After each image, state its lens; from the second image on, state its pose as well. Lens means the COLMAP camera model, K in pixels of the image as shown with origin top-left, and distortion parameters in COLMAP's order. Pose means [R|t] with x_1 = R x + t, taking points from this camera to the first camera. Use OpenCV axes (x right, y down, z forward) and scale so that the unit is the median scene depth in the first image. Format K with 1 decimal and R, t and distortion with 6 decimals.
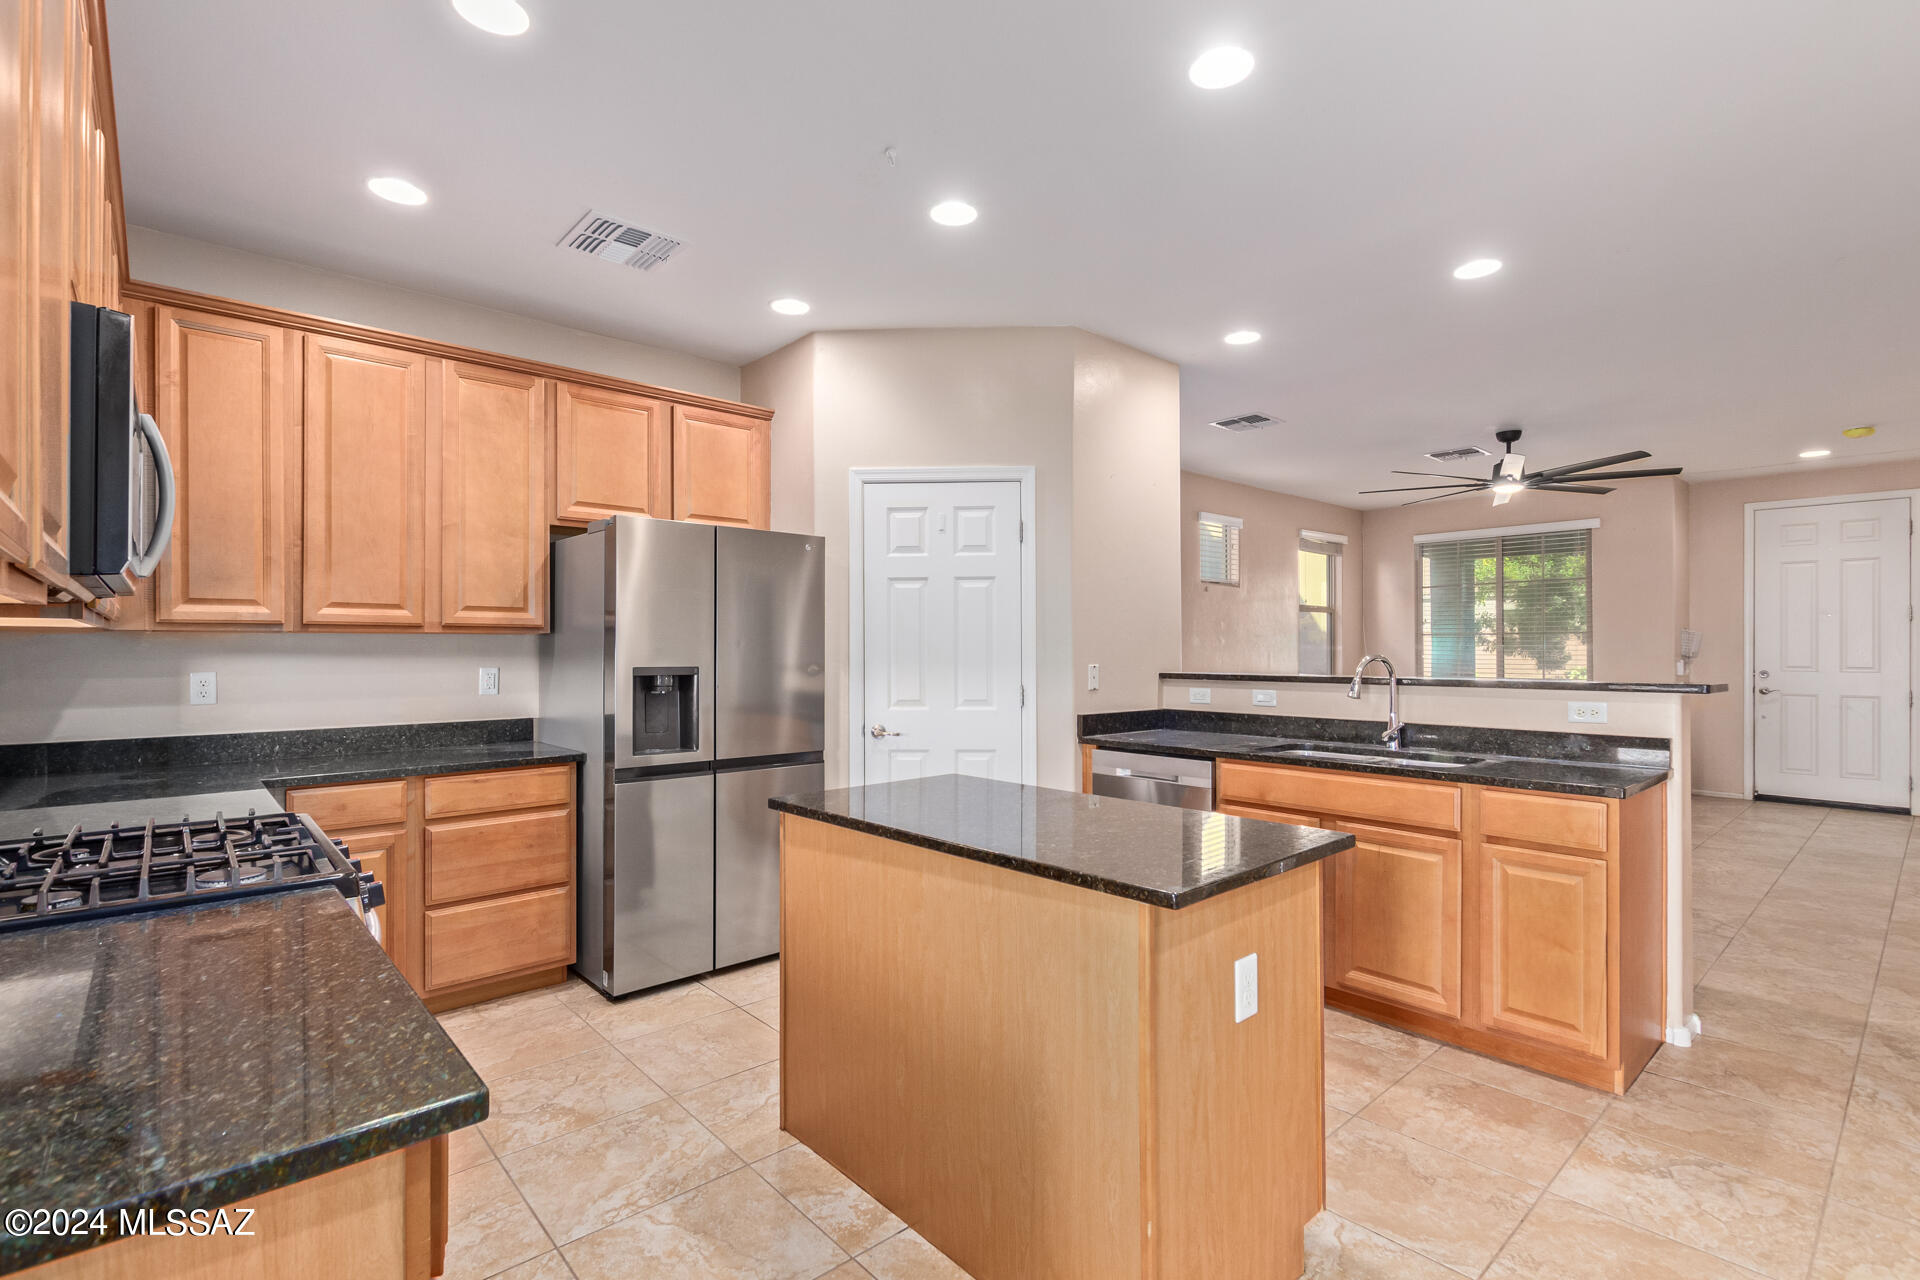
lens RADIAL K [[883.3, 0, 965.0], [0, 883.3, 643.2], [0, 0, 1]] dist [0.004287, -0.000700]
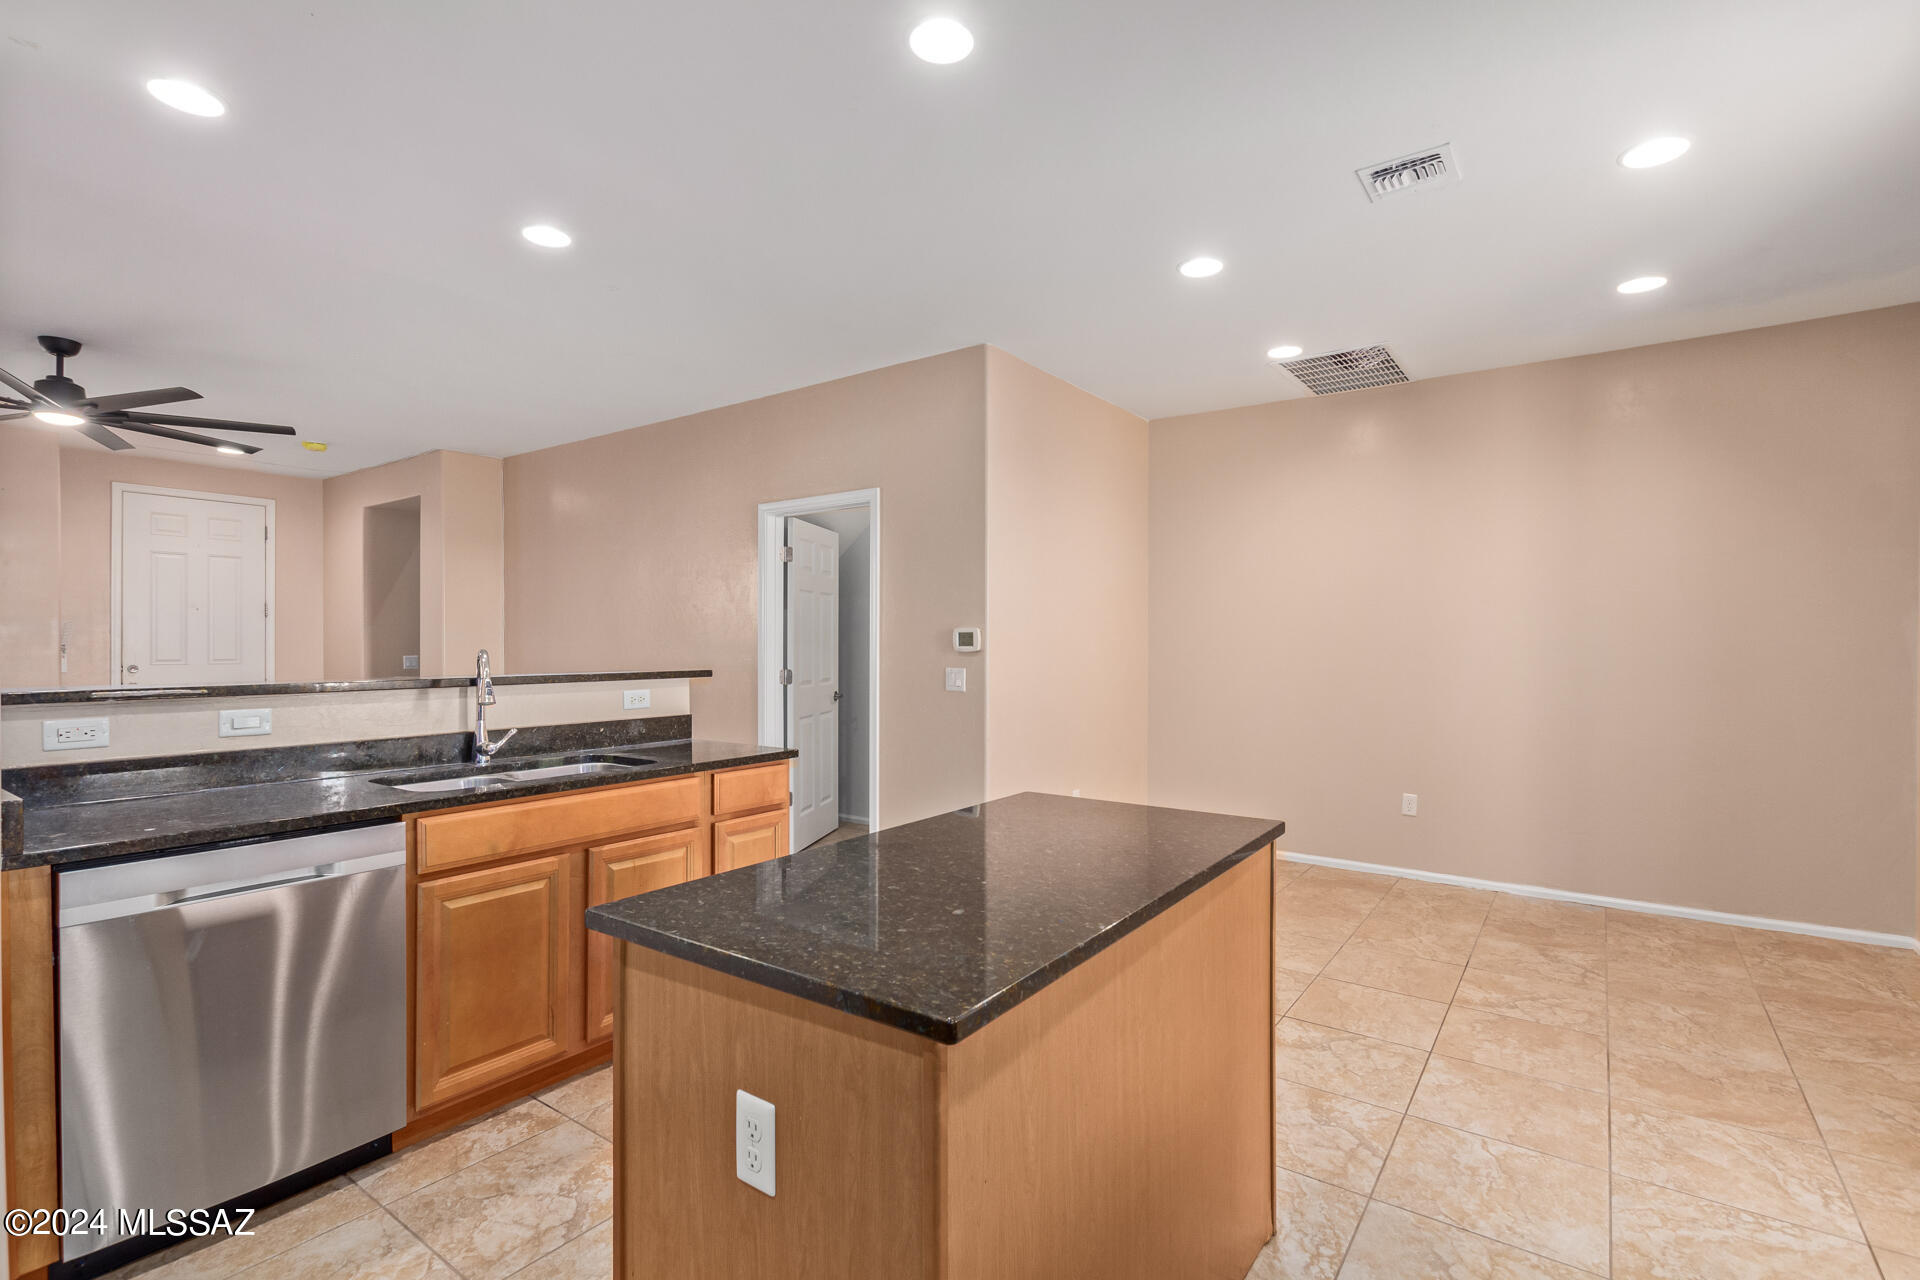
lens RADIAL K [[884.9, 0, 960.0], [0, 884.9, 640.0], [0, 0, 1]] dist [0.000438, -0.000335]
pose [[-0.208118, 0.002248, 0.978101, -0.456525], [-0.007685, 0.999963, -0.003933, 0.004682], [-0.978073, -0.008335, -0.208093, 0.806708]]
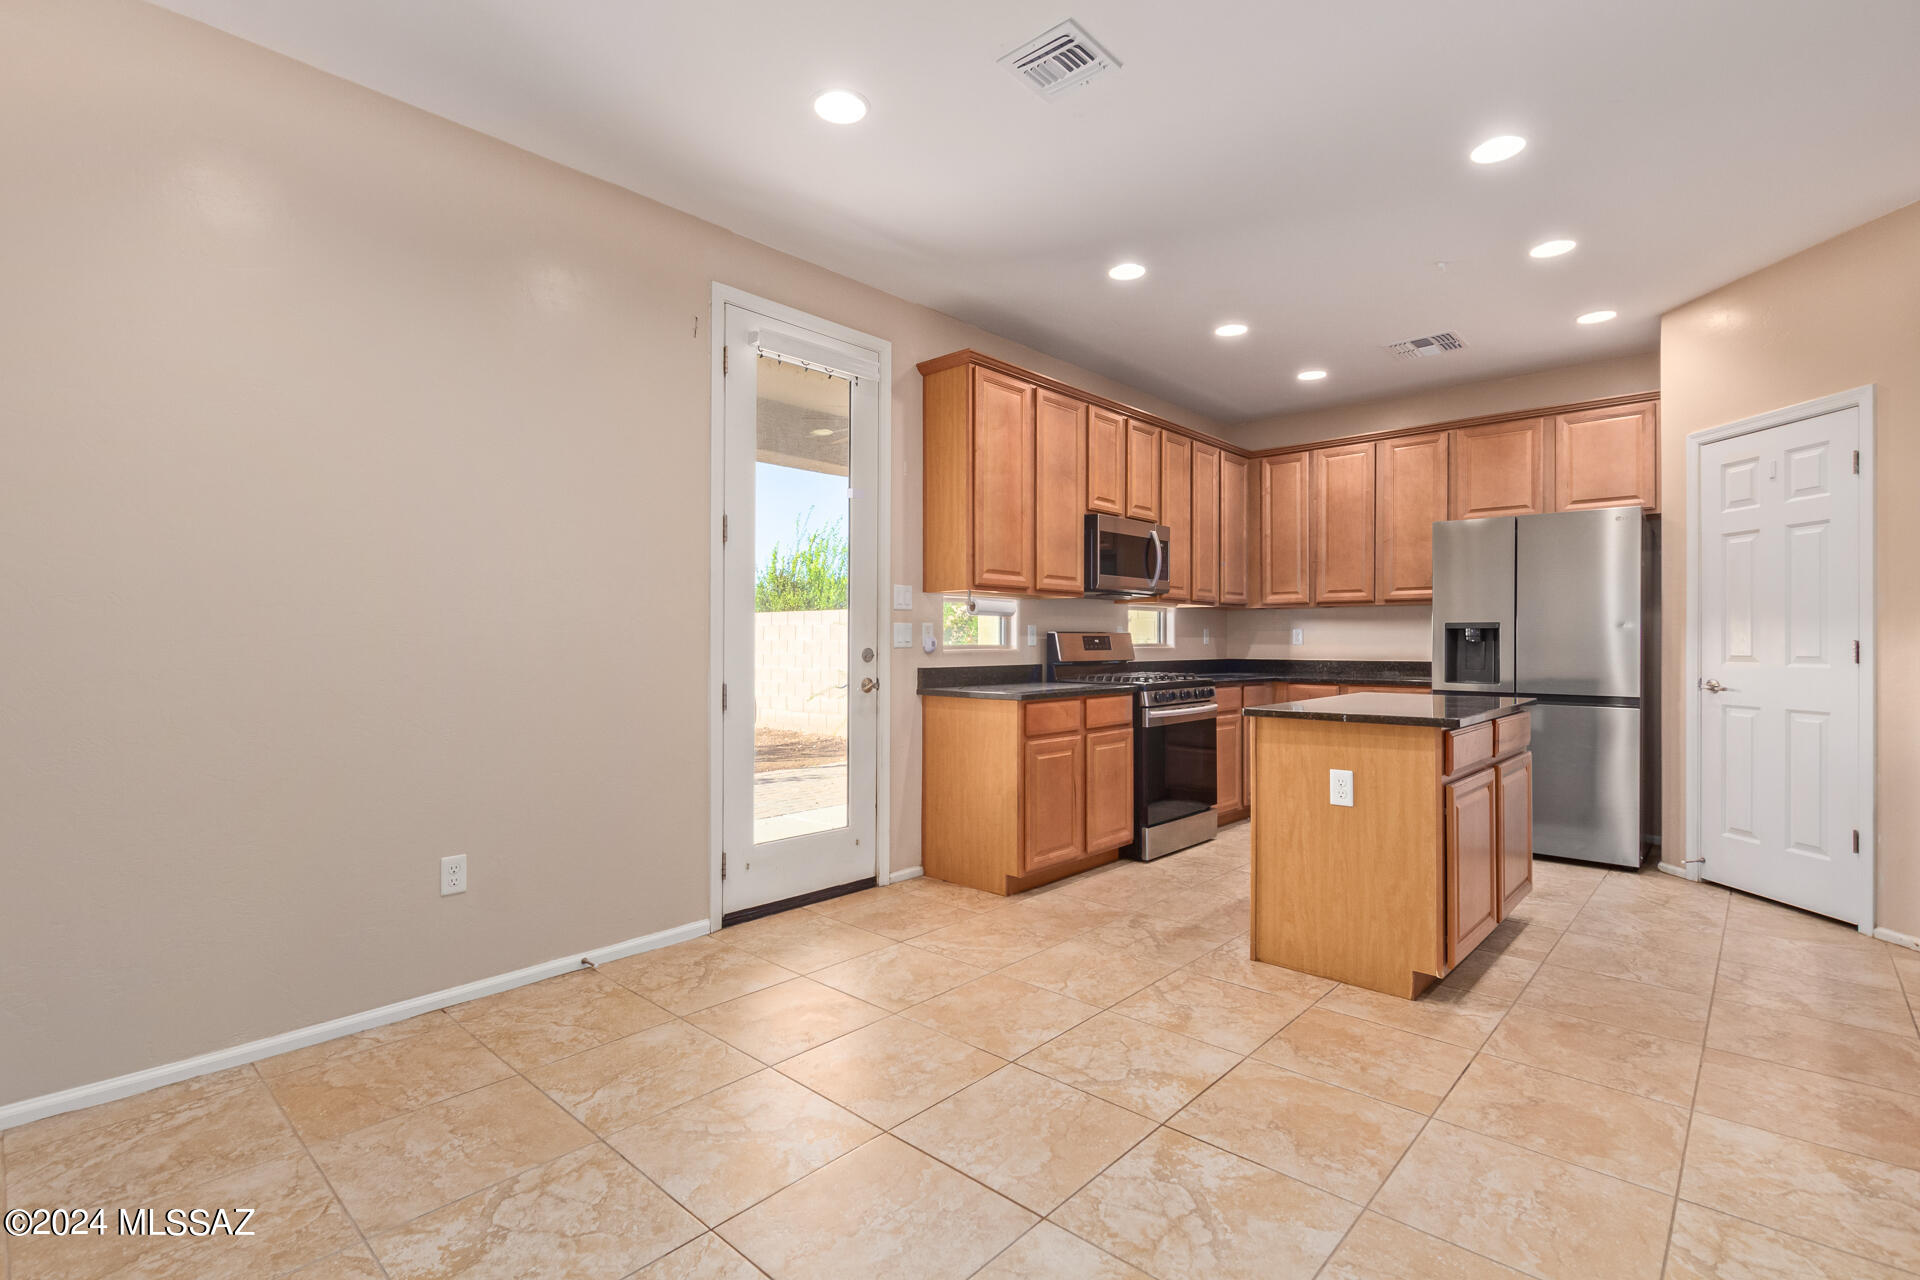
lens RADIAL K [[883.3, 0, 965.0], [0, 883.3, 643.2], [0, 0, 1]] dist [0.004287, -0.000700]
pose [[0.095928, 0.004451, -0.995378, 1.044188], [0.005585, 0.999972, 0.005010, 0.050261], [0.995373, -0.006040, 0.095900, 0.054140]]
